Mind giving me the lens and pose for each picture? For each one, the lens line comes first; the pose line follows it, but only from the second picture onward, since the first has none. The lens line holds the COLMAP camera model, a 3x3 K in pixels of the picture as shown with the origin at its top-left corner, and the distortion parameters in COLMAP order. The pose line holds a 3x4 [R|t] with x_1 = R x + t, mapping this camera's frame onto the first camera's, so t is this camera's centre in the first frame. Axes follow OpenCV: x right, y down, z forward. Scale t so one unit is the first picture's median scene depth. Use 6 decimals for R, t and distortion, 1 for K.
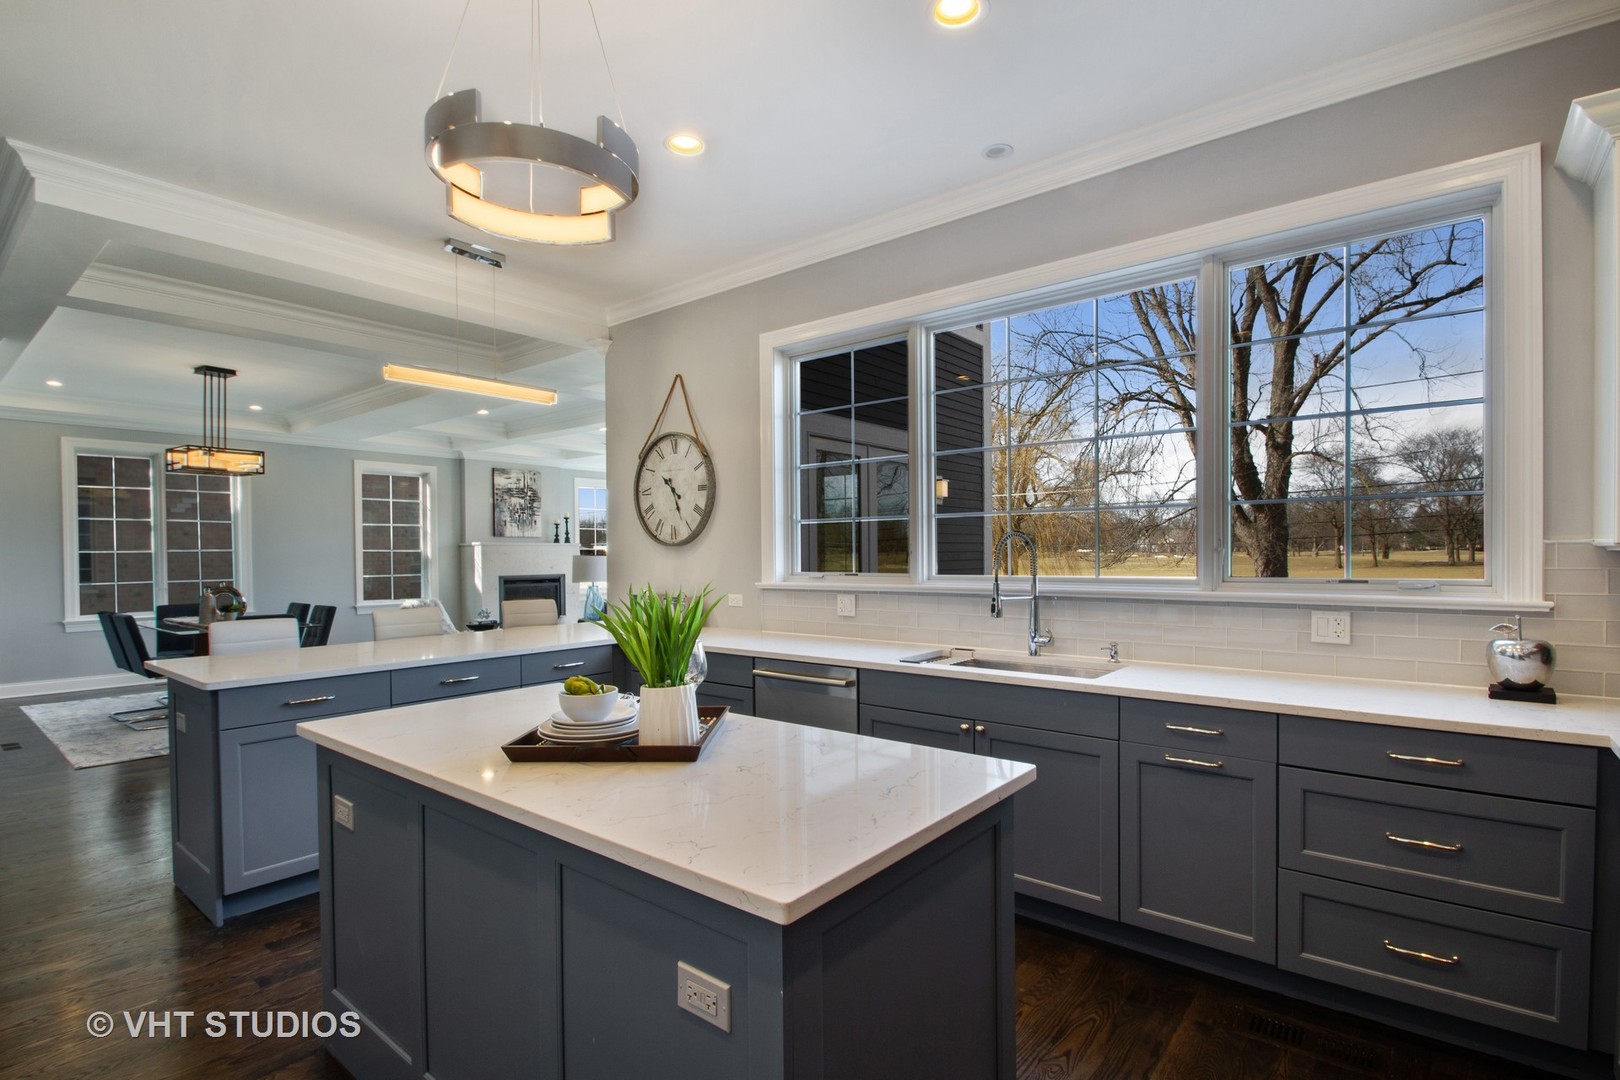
lens RADIAL K [[775.5, 0, 810.1], [0, 775.5, 557.4], [0, 0, 1]] dist [0.010116, -0.000775]
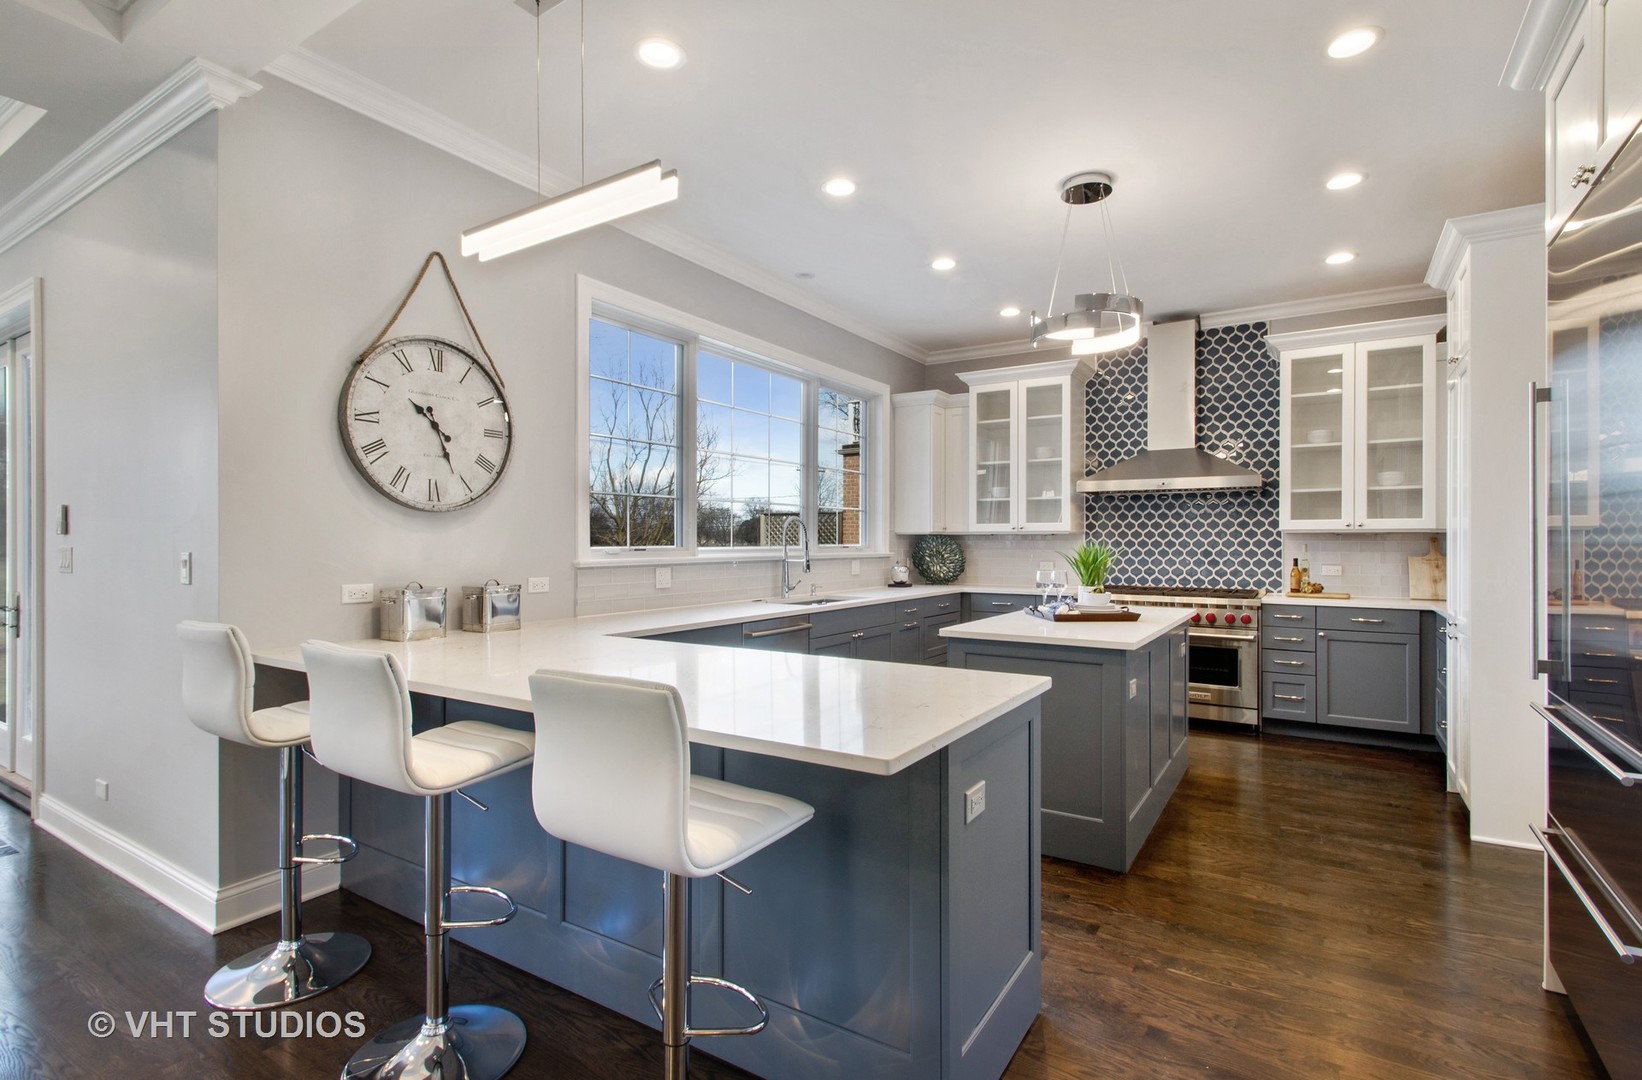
lens RADIAL K [[786.0, 0, 826.0], [0, 786.0, 535.7], [0, 0, 1]] dist [0.010116, -0.000775]
pose [[-0.118584, 0.014593, 0.992837, -0.840409], [0.006271, 0.999883, -0.013948, 0.016054], [-0.992924, 0.004572, -0.118662, 0.726042]]
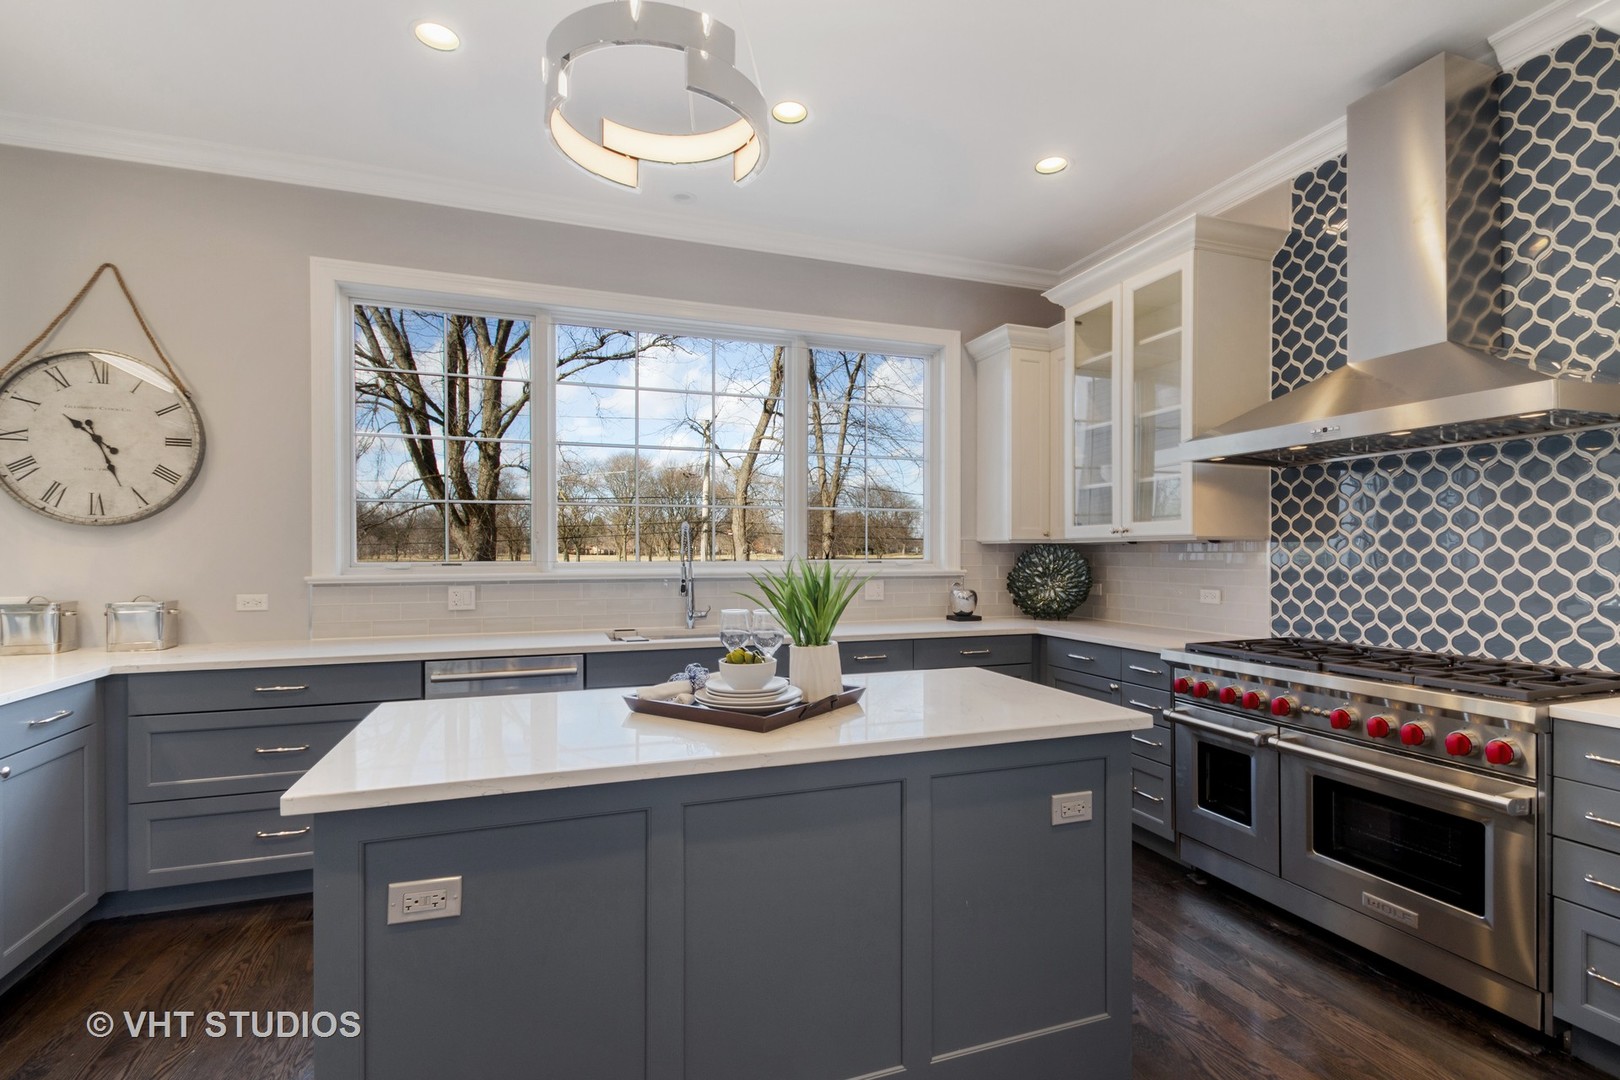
lens RADIAL K [[775.5, 0, 819.7], [0, 775.5, 546.9], [0, 0, 1]] dist [0.010116, -0.000775]
pose [[0.518588, 0.014071, 0.854909, -0.405239], [0.001684, 0.999846, -0.017478, 0.014981], [-0.855023, 0.010504, 0.518484, 0.143220]]
